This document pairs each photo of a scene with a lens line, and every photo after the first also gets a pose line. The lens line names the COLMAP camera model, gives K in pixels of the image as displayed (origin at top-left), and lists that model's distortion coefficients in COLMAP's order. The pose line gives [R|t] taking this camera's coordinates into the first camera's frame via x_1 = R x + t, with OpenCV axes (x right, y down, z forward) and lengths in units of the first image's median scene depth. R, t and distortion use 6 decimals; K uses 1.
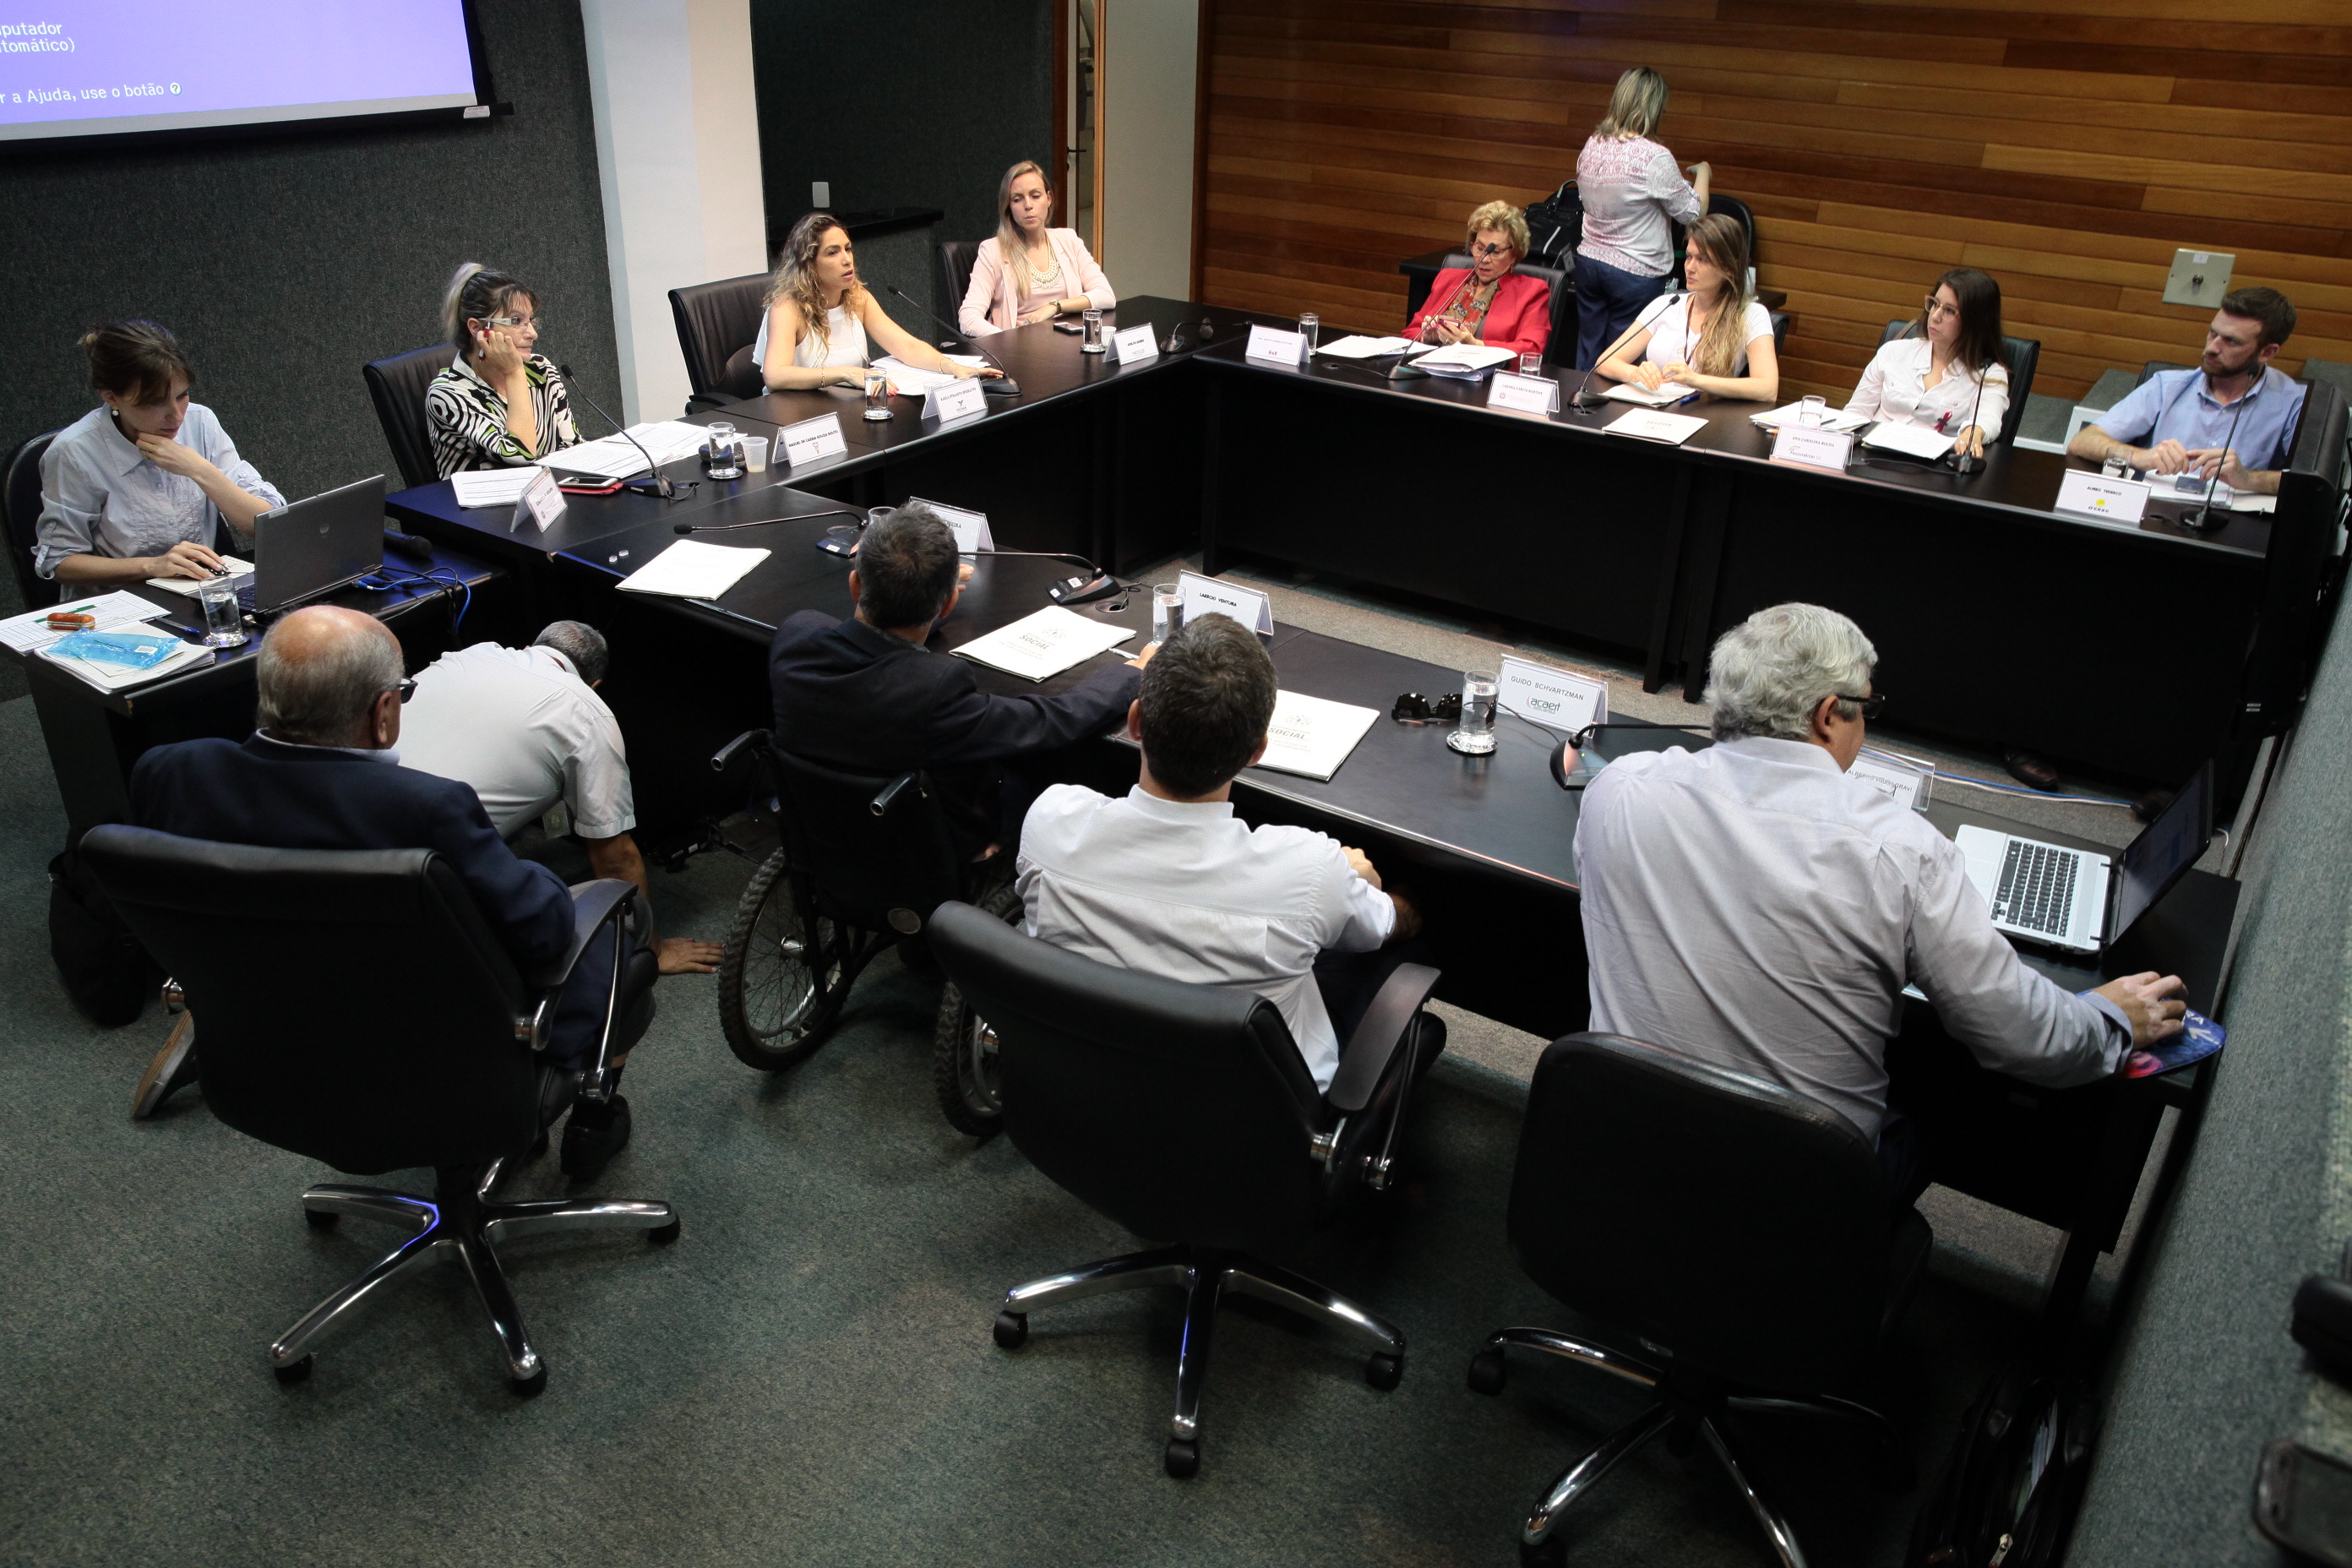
lens RADIAL K [[1749.0, 0, 1176.0], [0, 1749.0, 784.0], [0, 0, 1]] dist [-0.068771, 0.075278]
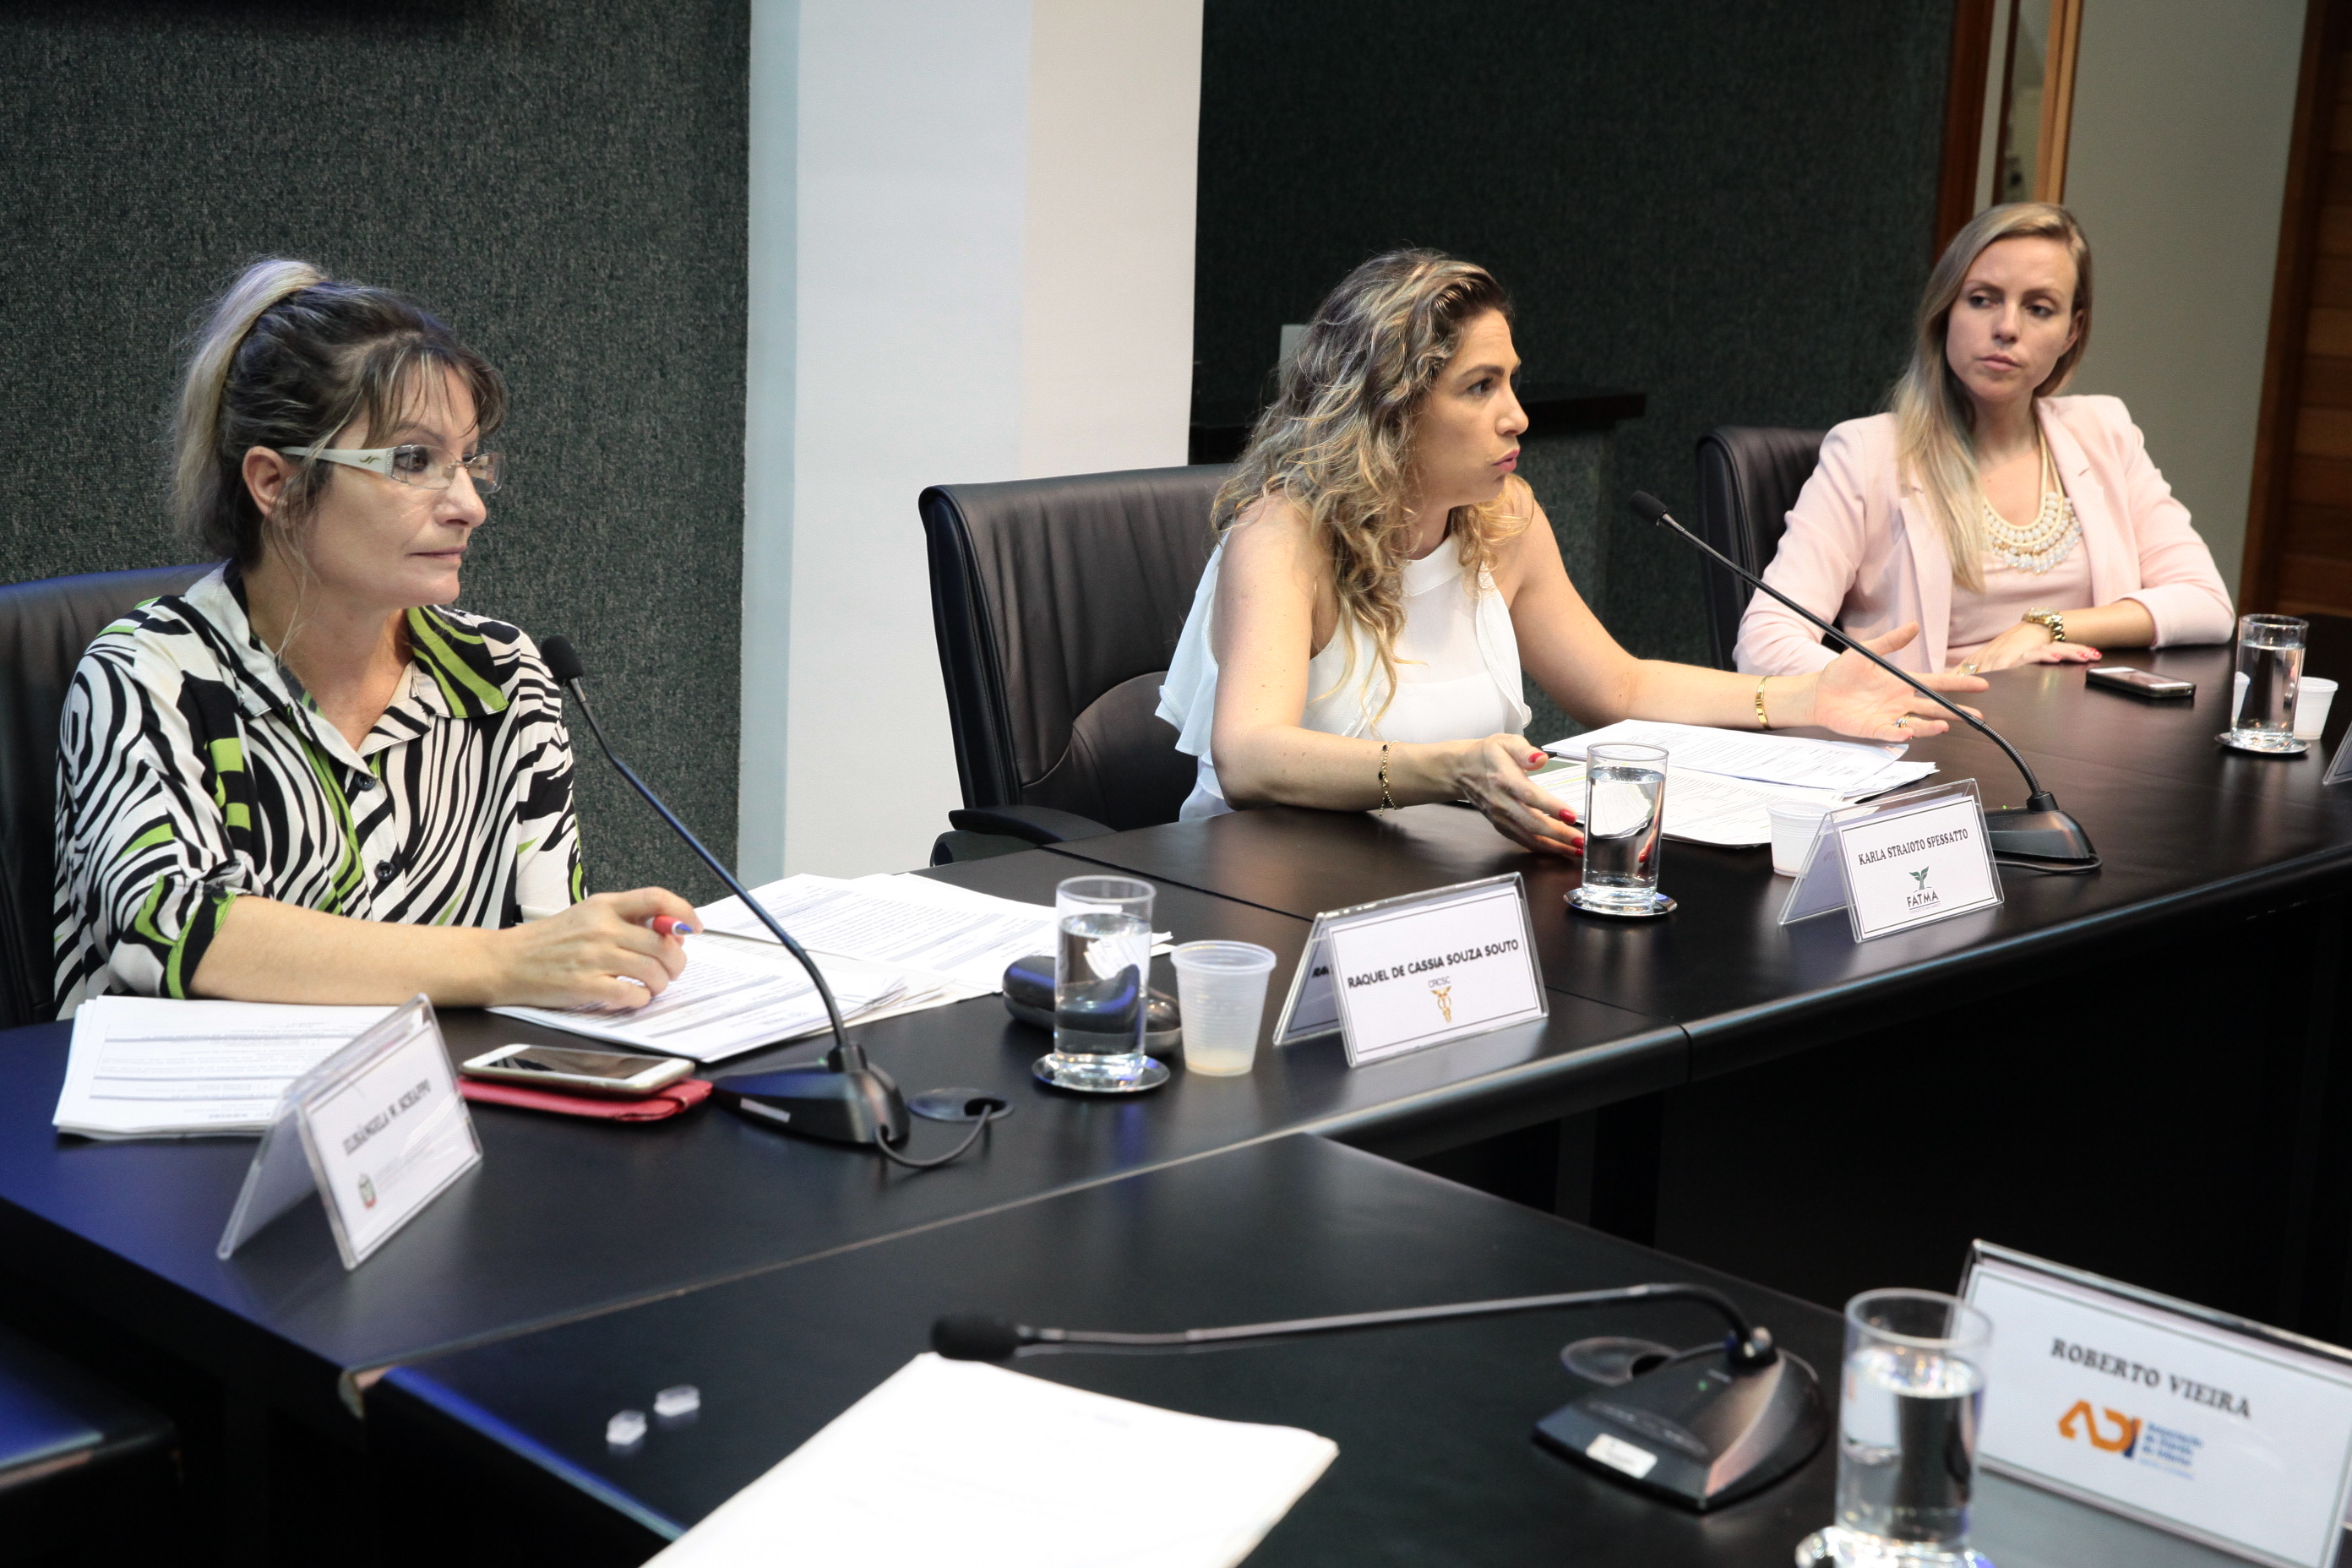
lens RADIAL K [[3590.2, 0, 1176.0], [0, 3590.2, 784.0], [0, 0, 1]] dist [0.007568, 0.006039]
pose [[0.982550, 0.053093, -0.178259, -0.144700], [-0.097398, 0.963354, -0.249925, -0.081490], [0.158457, 0.262926, 0.951715, 0.449303]]
